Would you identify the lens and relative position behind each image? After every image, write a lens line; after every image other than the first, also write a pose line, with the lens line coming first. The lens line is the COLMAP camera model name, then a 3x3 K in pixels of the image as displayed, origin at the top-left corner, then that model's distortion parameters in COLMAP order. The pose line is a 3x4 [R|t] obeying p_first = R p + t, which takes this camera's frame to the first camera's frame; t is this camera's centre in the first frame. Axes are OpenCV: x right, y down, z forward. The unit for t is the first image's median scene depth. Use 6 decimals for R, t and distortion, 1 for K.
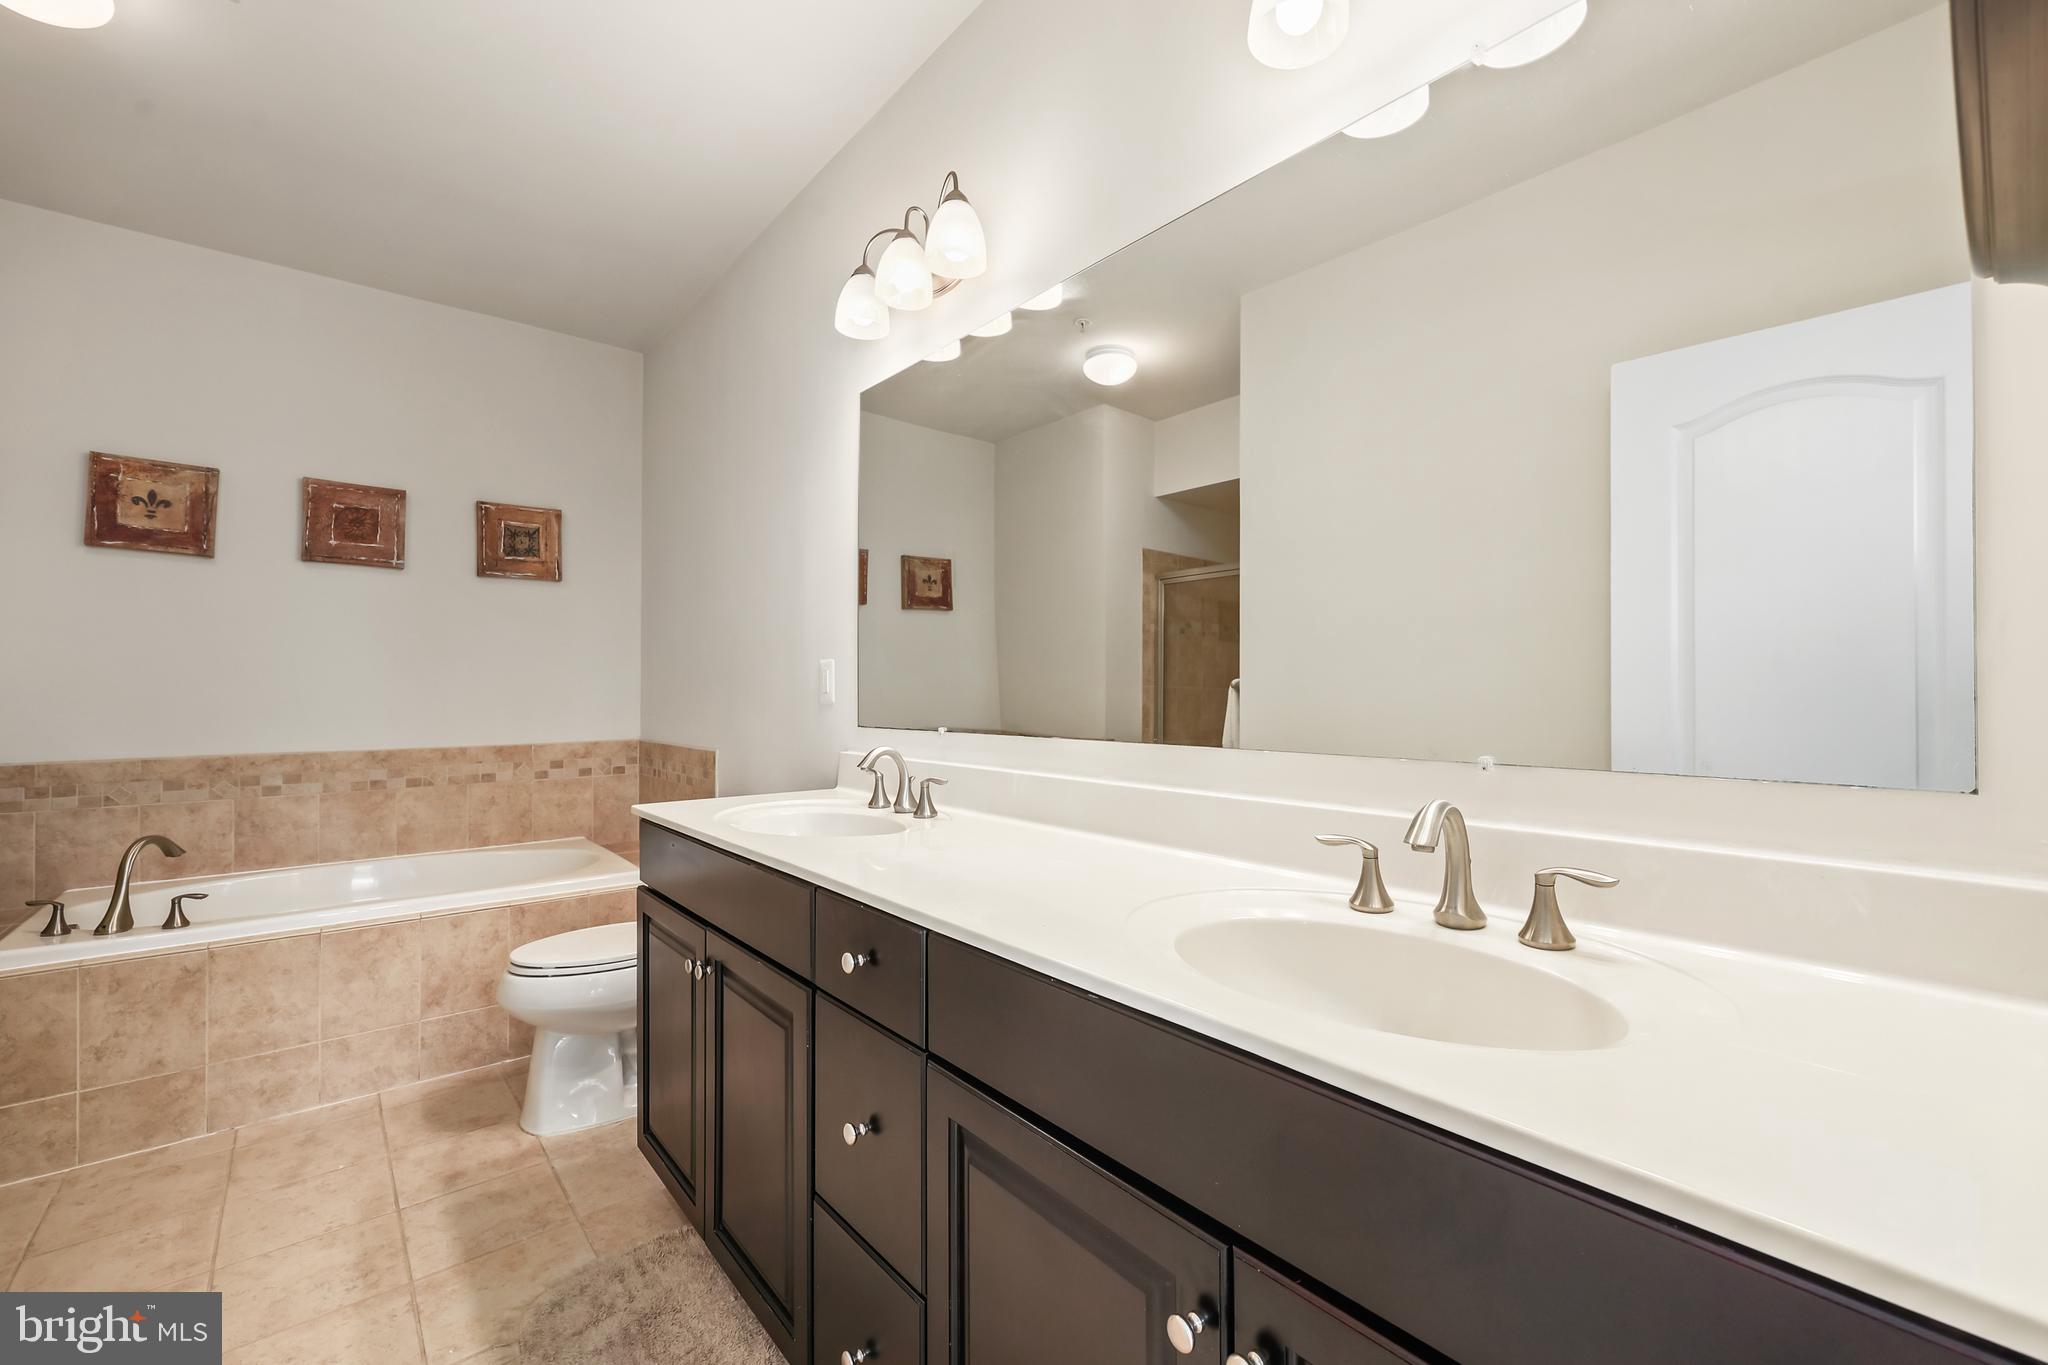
lens RADIAL K [[843.7, 0, 1022.5], [0, 843.7, 682.3], [0, 0, 1]] dist [-0.000481, 0.000383]
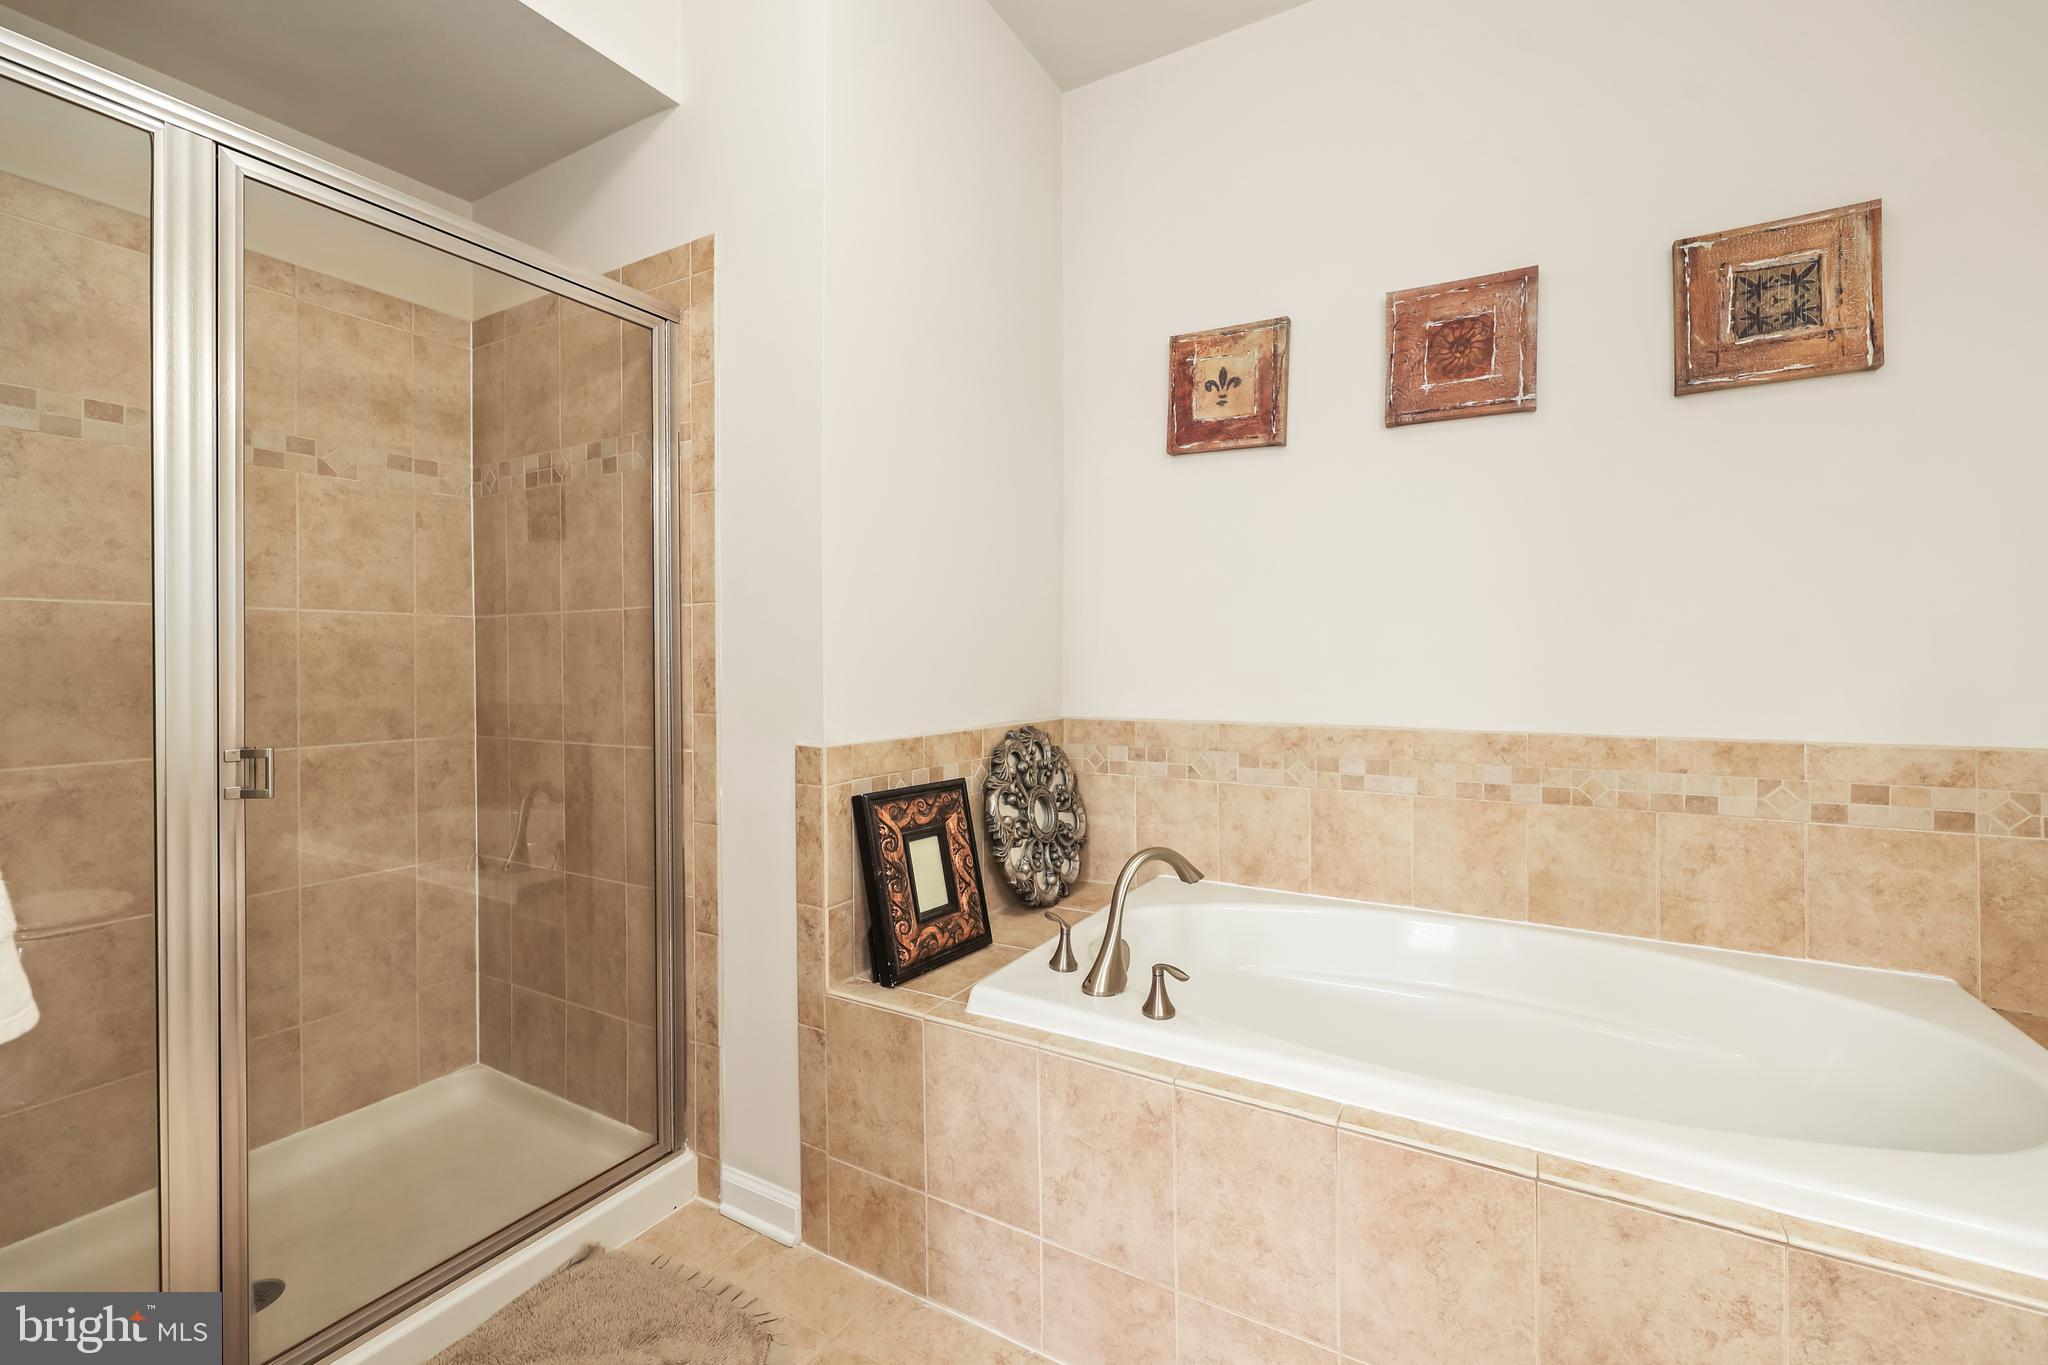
lens RADIAL K [[832.9, 0, 1051.8], [0, 832.9, 657.7], [0, 0, 1]] dist [0.001116, -0.000103]
pose [[0.352312, 0.002322, -0.935880, -0.348711], [0.012103, 0.999902, 0.007037, 0.022349], [0.935805, -0.013806, 0.352249, 0.531906]]
